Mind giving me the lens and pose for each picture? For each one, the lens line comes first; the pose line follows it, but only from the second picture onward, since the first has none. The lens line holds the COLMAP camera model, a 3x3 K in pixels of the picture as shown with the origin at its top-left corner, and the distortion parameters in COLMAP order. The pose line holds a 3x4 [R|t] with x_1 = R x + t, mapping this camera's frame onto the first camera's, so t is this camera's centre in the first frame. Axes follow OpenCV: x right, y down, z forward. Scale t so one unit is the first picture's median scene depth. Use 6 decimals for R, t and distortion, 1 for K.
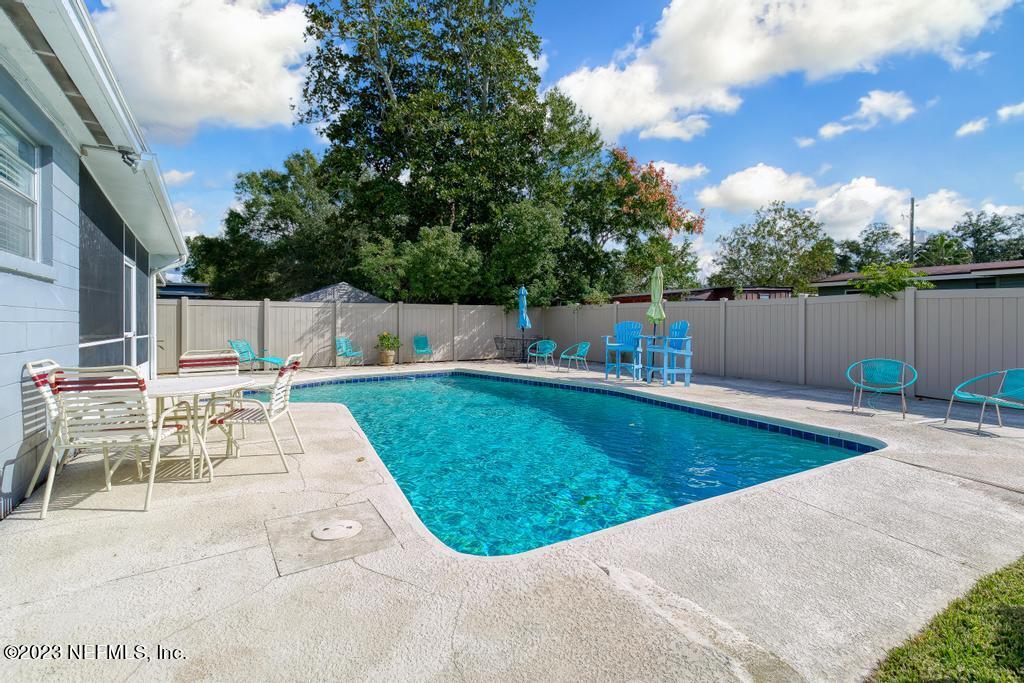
lens RADIAL K [[484.4, 0, 512.1], [0, 484.4, 338.3], [0, 0, 1]] dist [-0.001646, -0.000343]
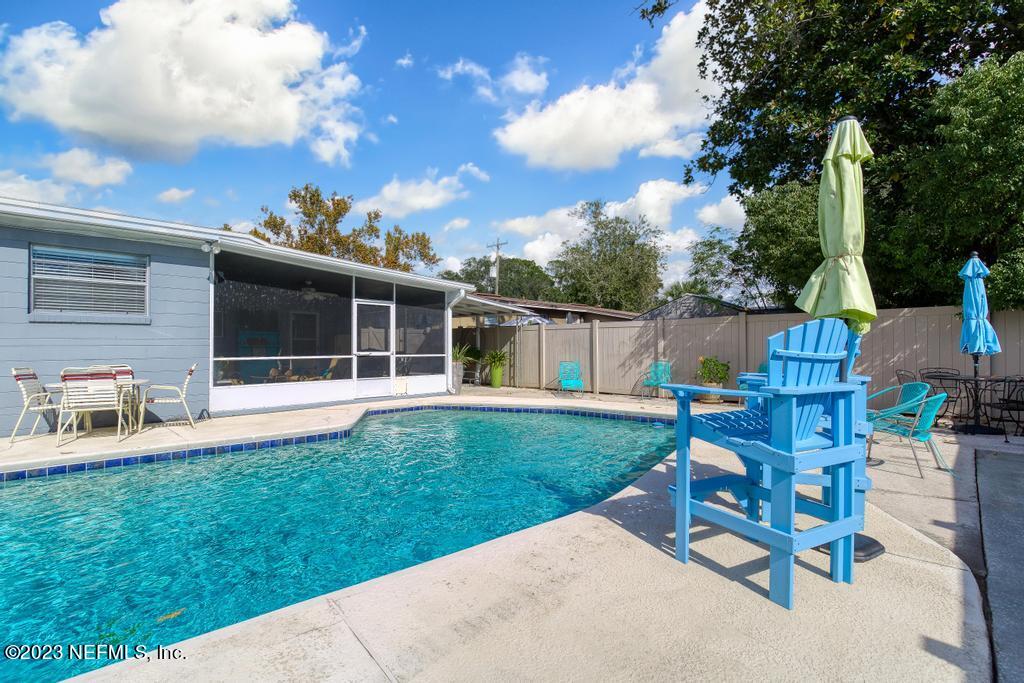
lens RADIAL K [[496.3, 0, 512.0], [0, 496.3, 341.5], [0, 0, 1]] dist [-0.011330, 0.009886]
pose [[0.277983, -0.010873, -0.960525, 0.361073], [-0.025279, 0.999507, -0.018630, -0.015161], [0.960253, 0.029460, 0.277571, 0.527783]]
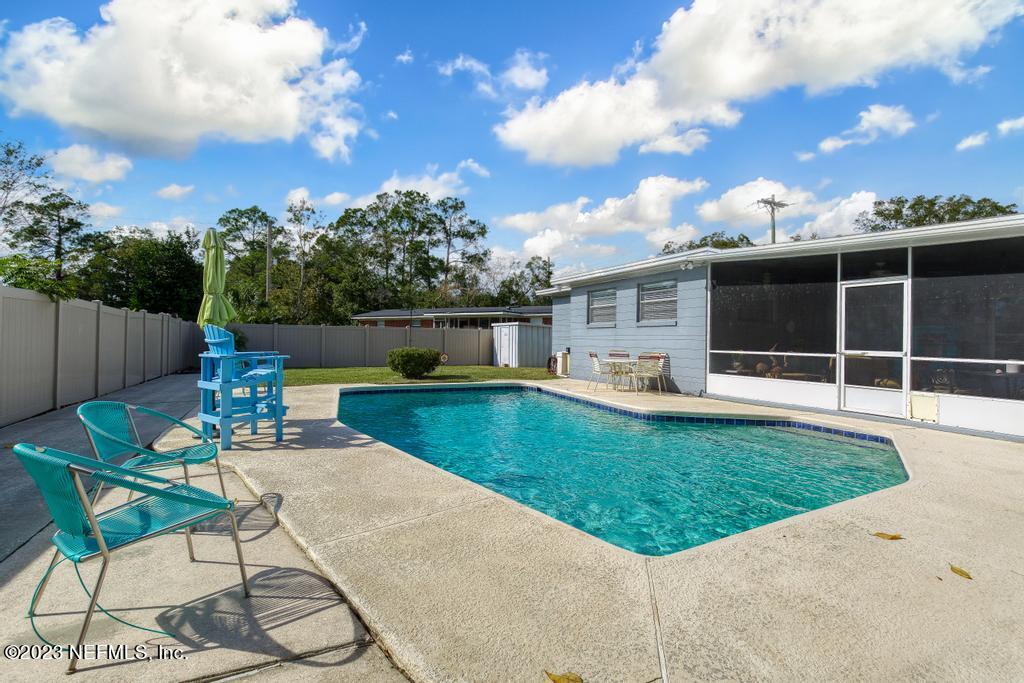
lens RADIAL K [[472.6, 0, 507.4], [0, 472.6, 345.4], [0, 0, 1]] dist [-0.001362, -0.000636]
pose [[-0.994918, -0.010323, 0.100160, -0.080068], [-0.005849, 0.998976, 0.044854, -0.034993], [-0.100520, 0.044040, -0.993960, 1.089665]]
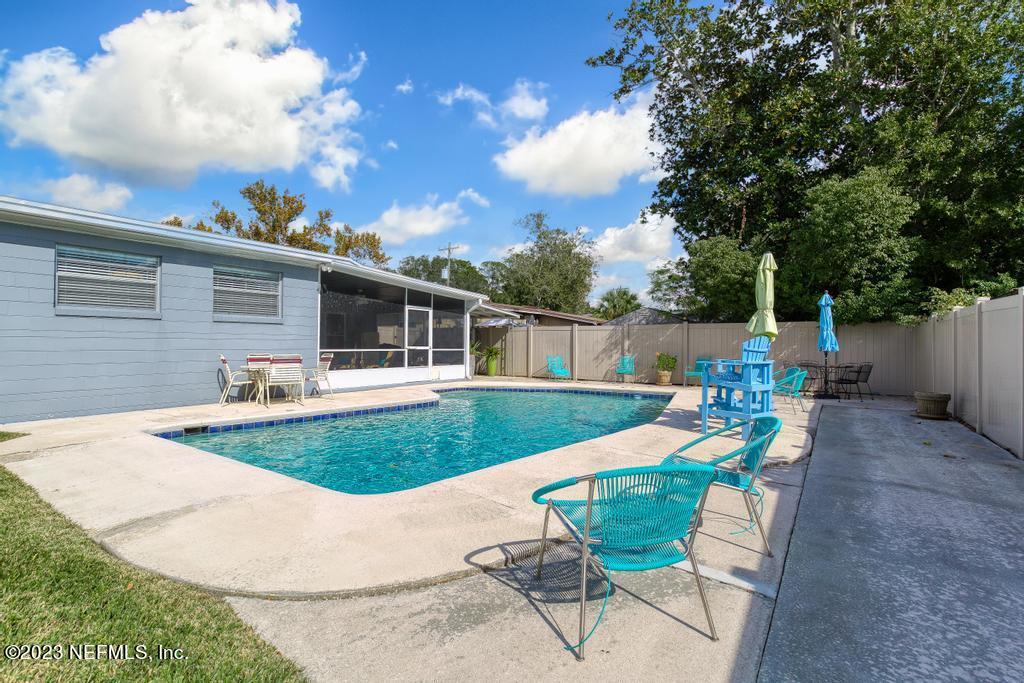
lens RADIAL K [[484.4, 0, 512.1], [0, 484.4, 338.3], [0, 0, 1]] dist [-0.001646, -0.000343]
pose [[0.420941, -0.006064, -0.907068, 0.522756], [-0.035508, 0.999101, -0.023157, -0.008583], [0.906393, 0.041956, 0.420347, 0.300616]]
